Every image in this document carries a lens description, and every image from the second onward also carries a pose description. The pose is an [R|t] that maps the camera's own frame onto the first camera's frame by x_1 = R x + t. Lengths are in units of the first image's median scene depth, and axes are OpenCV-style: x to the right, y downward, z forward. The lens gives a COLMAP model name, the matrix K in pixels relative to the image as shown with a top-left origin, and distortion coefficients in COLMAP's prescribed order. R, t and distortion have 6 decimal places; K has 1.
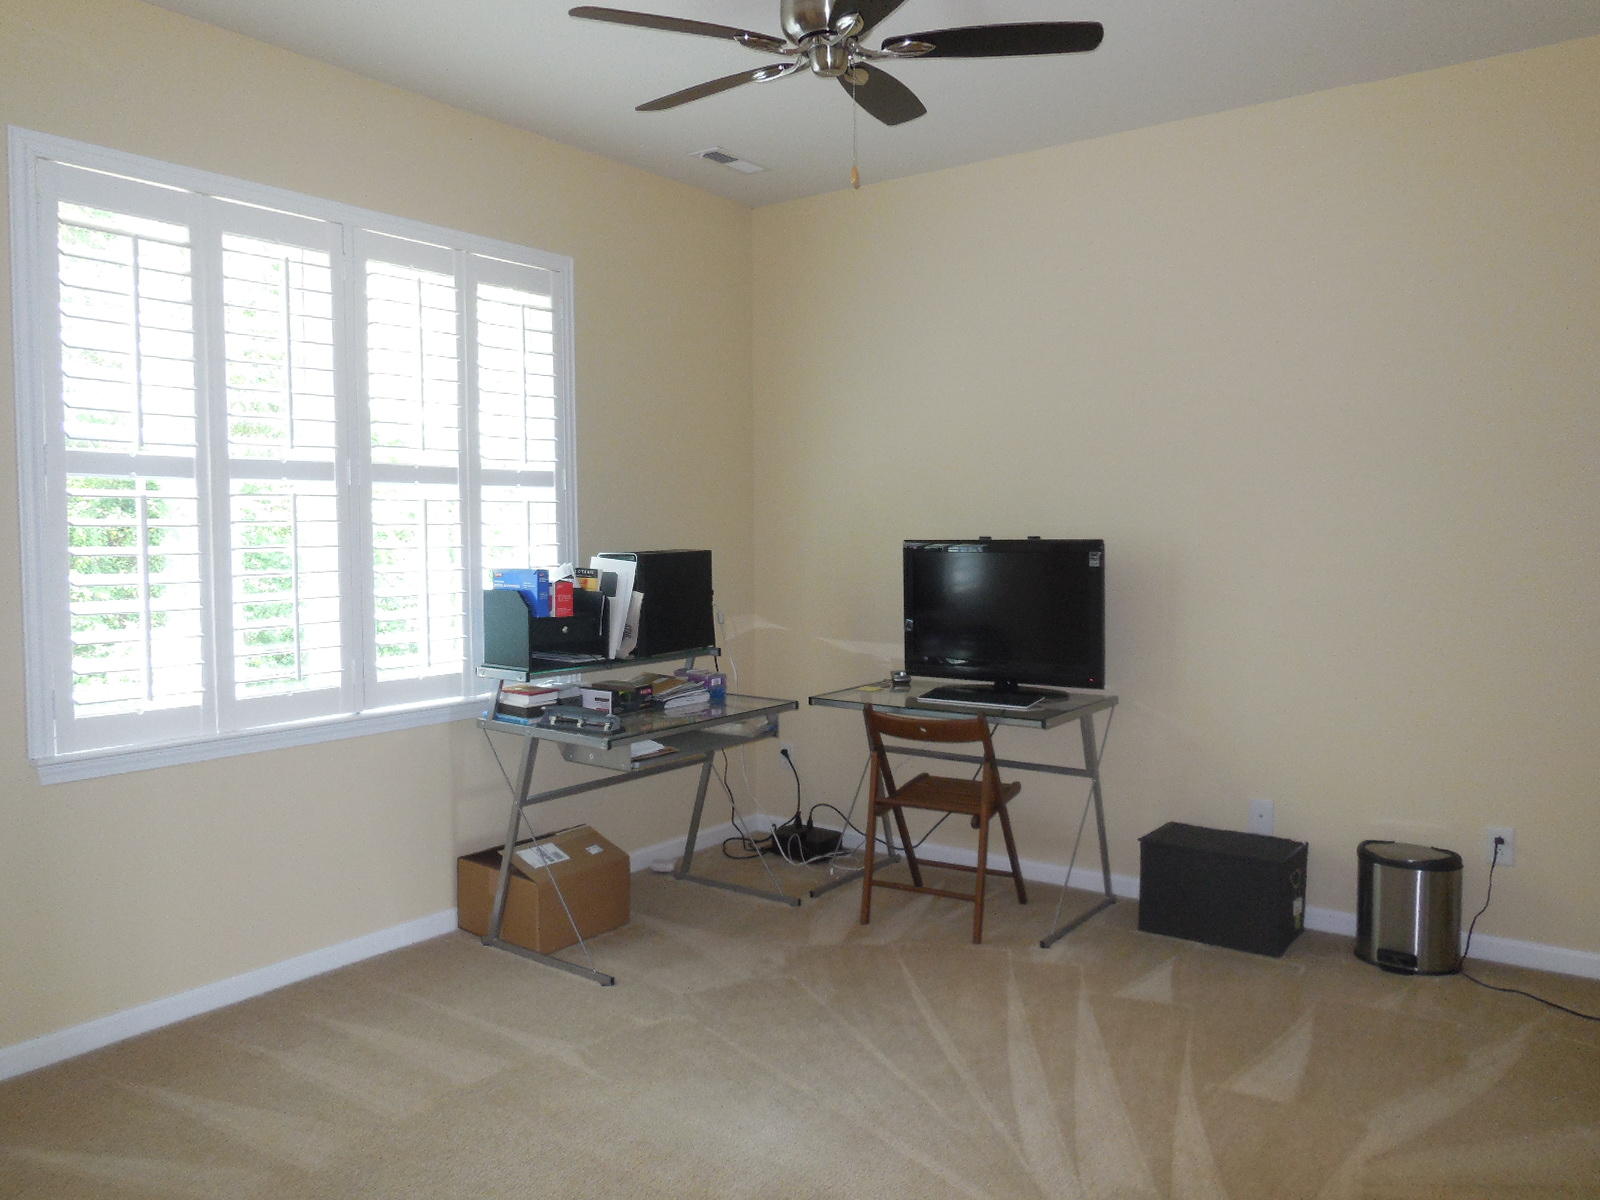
lens RADIAL K [[1217.0, 0, 800.0], [0, 1217.0, 600.0], [0, 0, 1]] dist [0.003664, 0.002599]
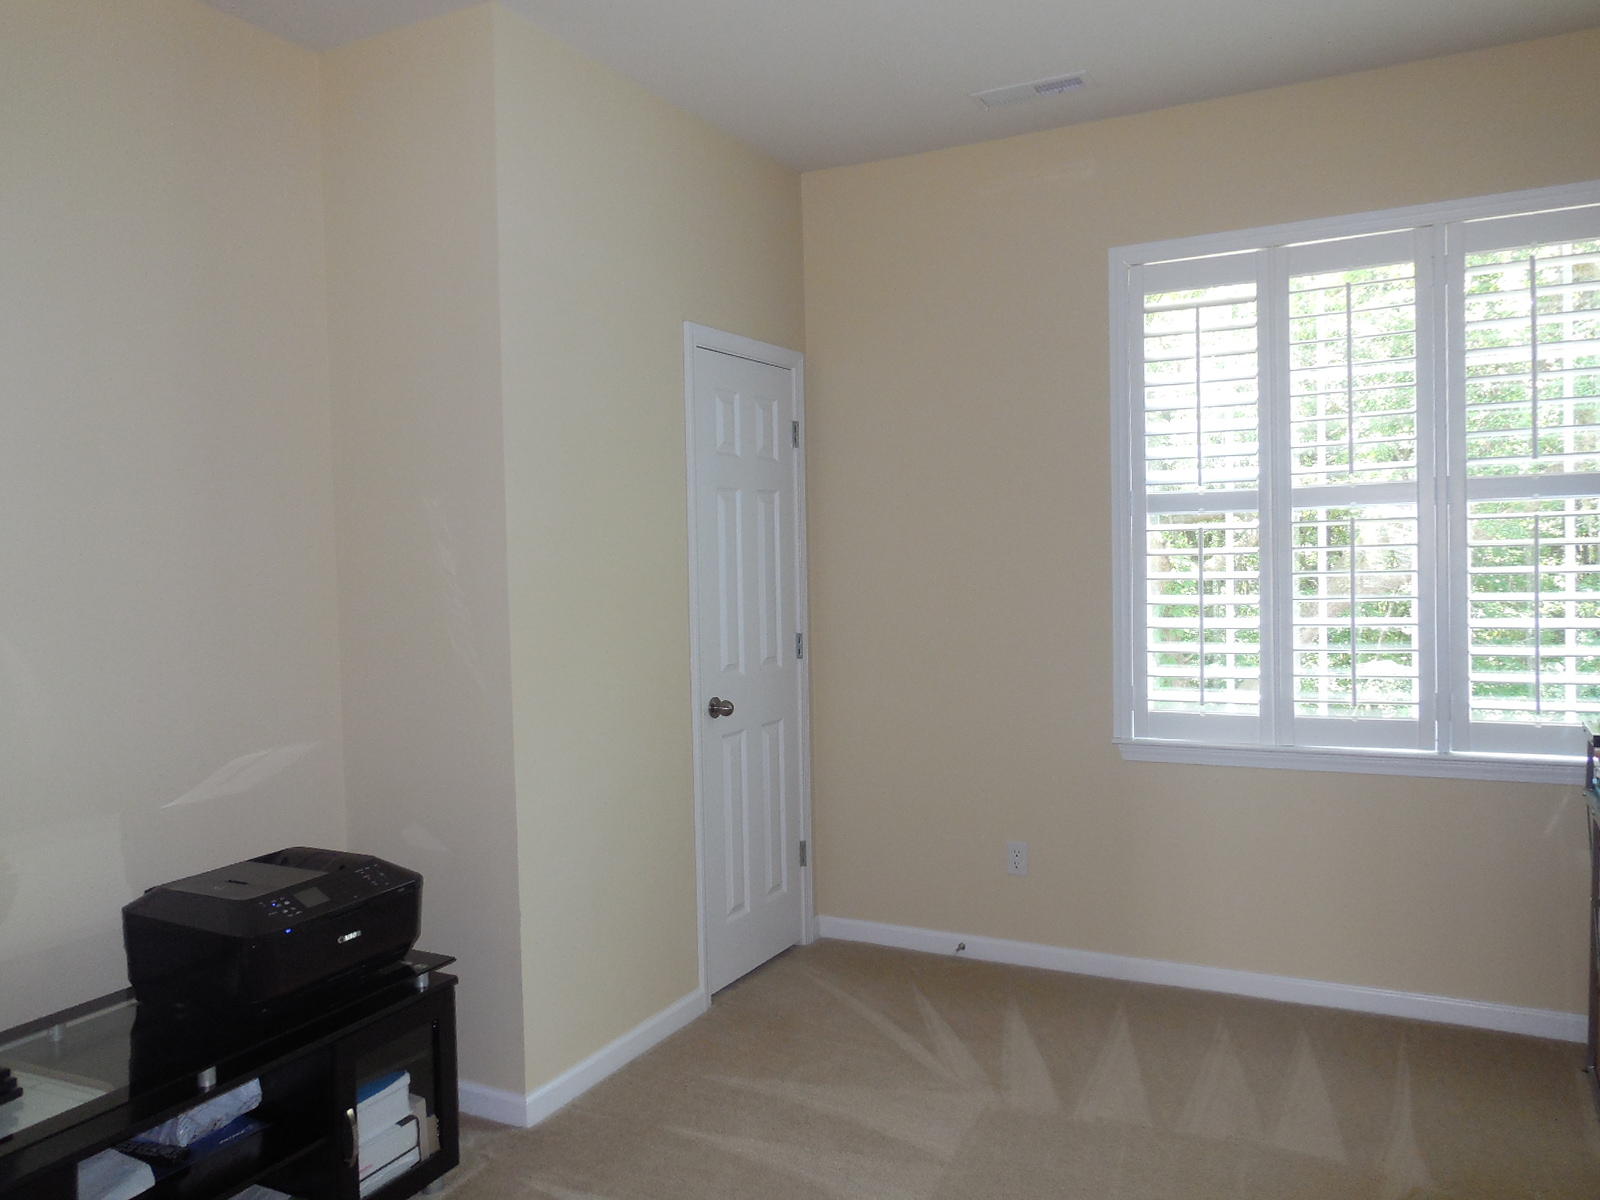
lens RADIAL K [[1217.0, 0, 800.0], [0, 1217.0, 600.0], [0, 0, 1]] dist [0.003664, 0.002599]
pose [[0.149677, 0.039077, -0.987962, 0.535192], [-0.033117, 0.998856, 0.034491, -0.043327], [0.988180, 0.027556, 0.150800, 0.435292]]
